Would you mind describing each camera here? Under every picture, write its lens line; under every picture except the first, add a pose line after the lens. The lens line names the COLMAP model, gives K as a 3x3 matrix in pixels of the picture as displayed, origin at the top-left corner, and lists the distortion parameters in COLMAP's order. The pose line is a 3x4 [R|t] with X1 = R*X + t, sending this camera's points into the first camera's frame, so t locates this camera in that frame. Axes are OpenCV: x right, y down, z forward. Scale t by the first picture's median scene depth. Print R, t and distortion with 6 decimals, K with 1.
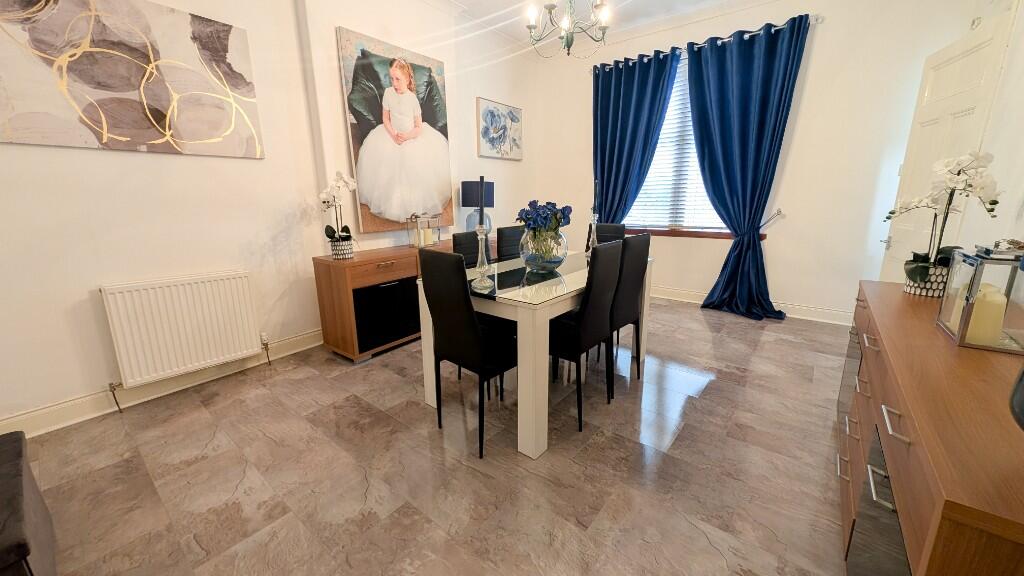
lens RADIAL K [[389.1, 0, 511.6], [0, 389.1, 288.9], [0, 0, 1]] dist [-0.002375, 0.000172]
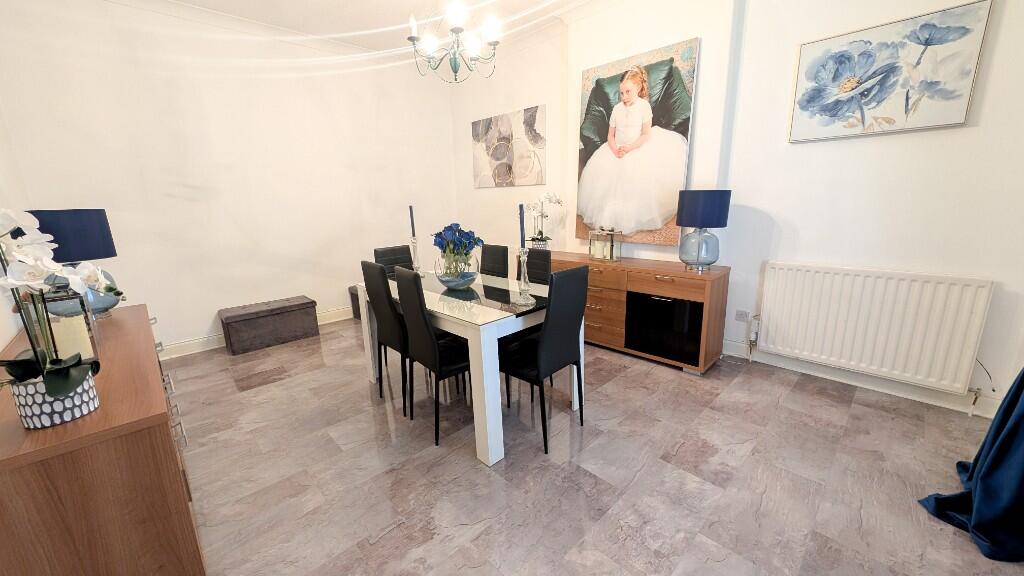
lens RADIAL K [[389.1, 0, 513.0], [0, 389.1, 283.8], [0, 0, 1]] dist [-0.002375, 0.000172]
pose [[-0.136927, 0.224526, -0.964800, 0.803196], [-0.202091, 0.947158, 0.249102, -0.259399], [0.969748, 0.229086, -0.084317, 0.898585]]
